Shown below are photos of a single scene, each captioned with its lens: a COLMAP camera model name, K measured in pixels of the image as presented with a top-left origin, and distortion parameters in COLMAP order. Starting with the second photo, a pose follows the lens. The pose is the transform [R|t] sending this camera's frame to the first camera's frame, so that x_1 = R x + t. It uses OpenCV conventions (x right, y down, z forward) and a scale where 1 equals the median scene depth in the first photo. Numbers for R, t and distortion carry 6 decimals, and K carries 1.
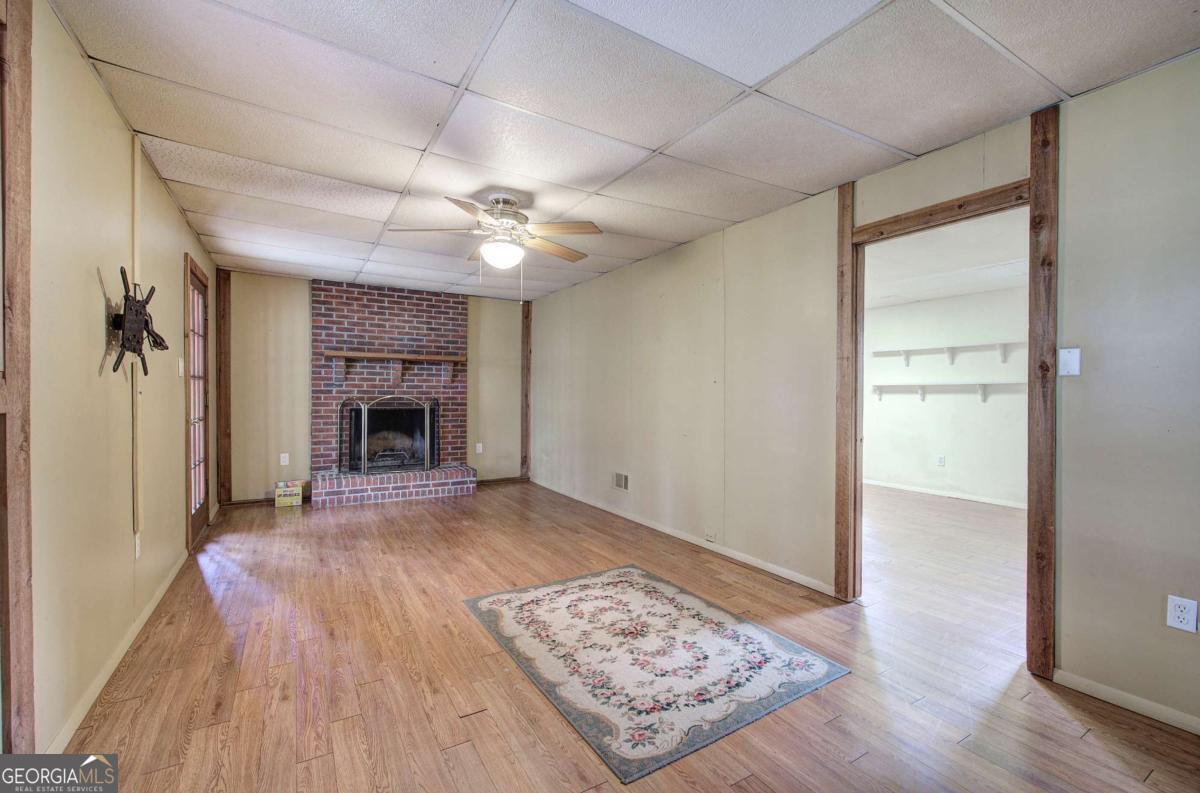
lens RADIAL K [[507.5, 0, 602.6], [0, 507.5, 397.9], [0, 0, 1]] dist [-0.005734, 0.001901]
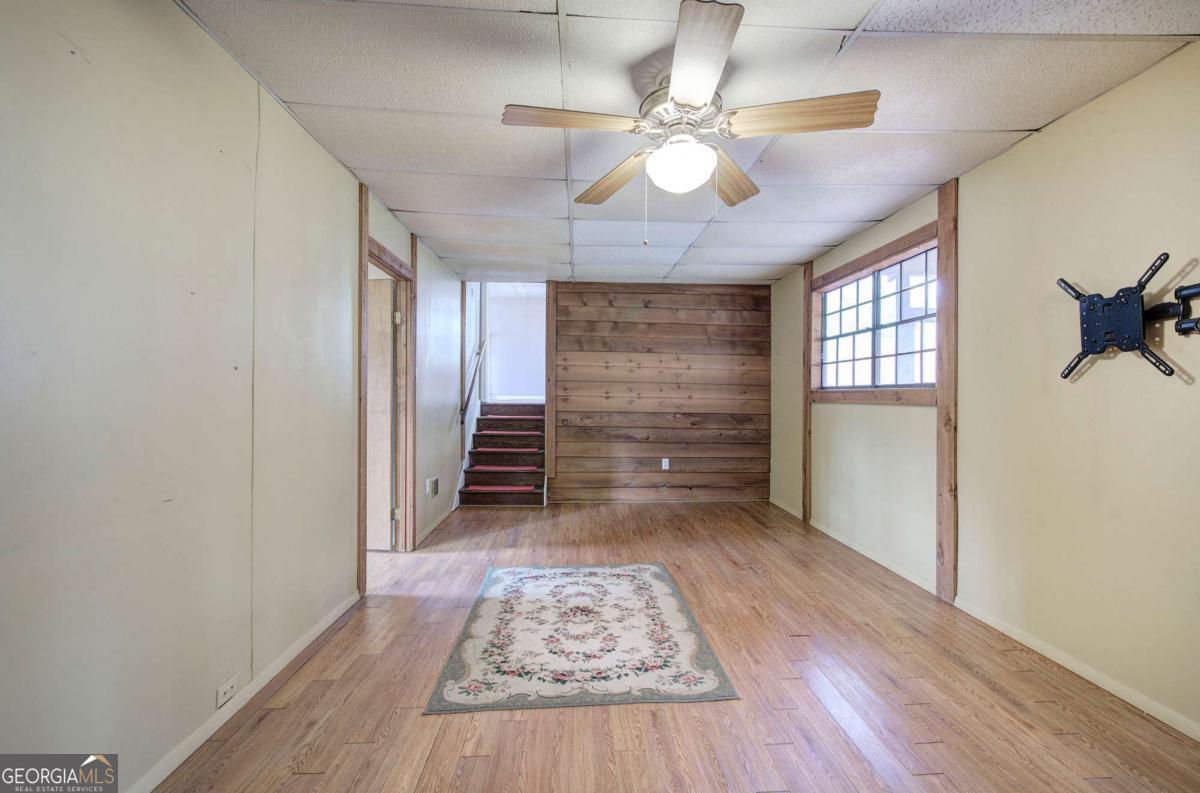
lens RADIAL K [[507.5, 0, 599.1], [0, 507.5, 393.2], [0, 0, 1]] dist [-0.005734, 0.001901]
pose [[-0.874460, -0.007195, 0.485044, -0.443250], [-0.004704, 0.999969, 0.006354, -0.016148], [-0.485074, 0.003275, -0.874467, 1.705449]]
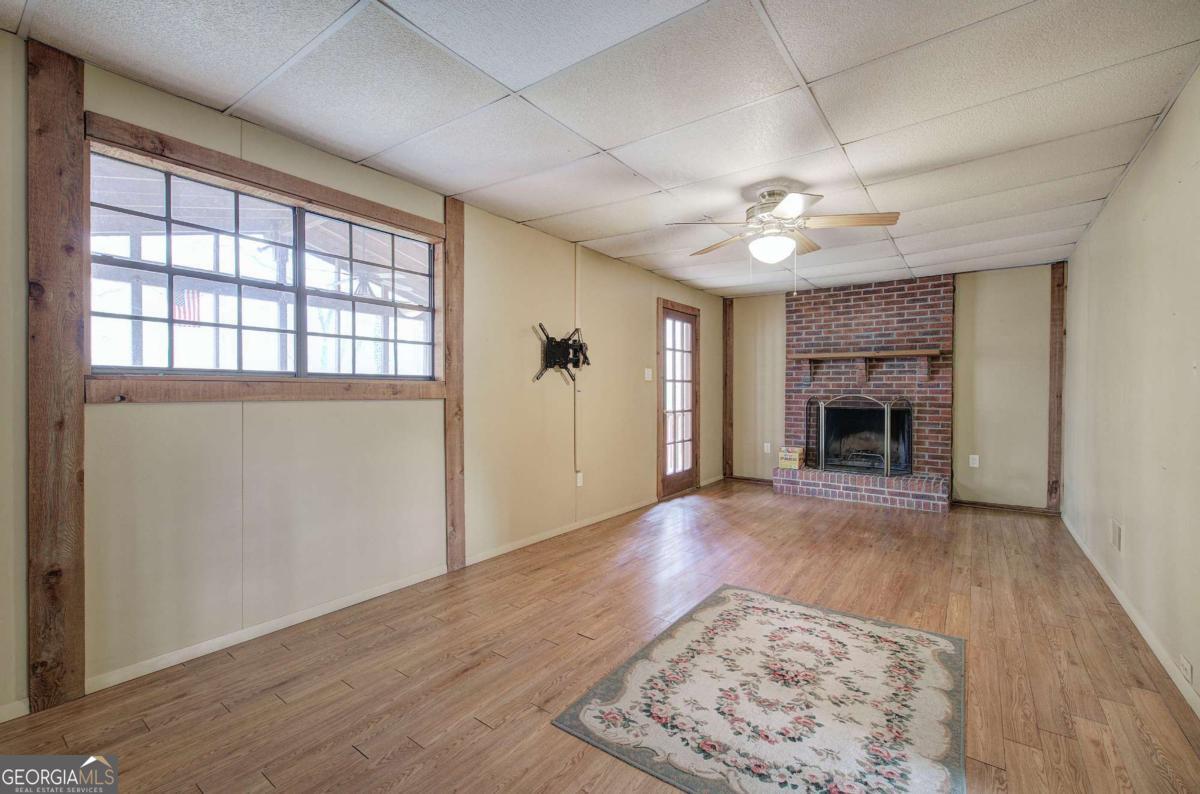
lens RADIAL K [[507.5, 0, 602.8], [0, 507.5, 398.4], [0, 0, 1]] dist [-0.005734, 0.001901]
pose [[0.378479, 0.008414, -0.925572, 0.624989], [-0.009639, 0.999940, 0.005149, 0.004272], [0.925560, 0.006973, 0.378537, 0.356249]]
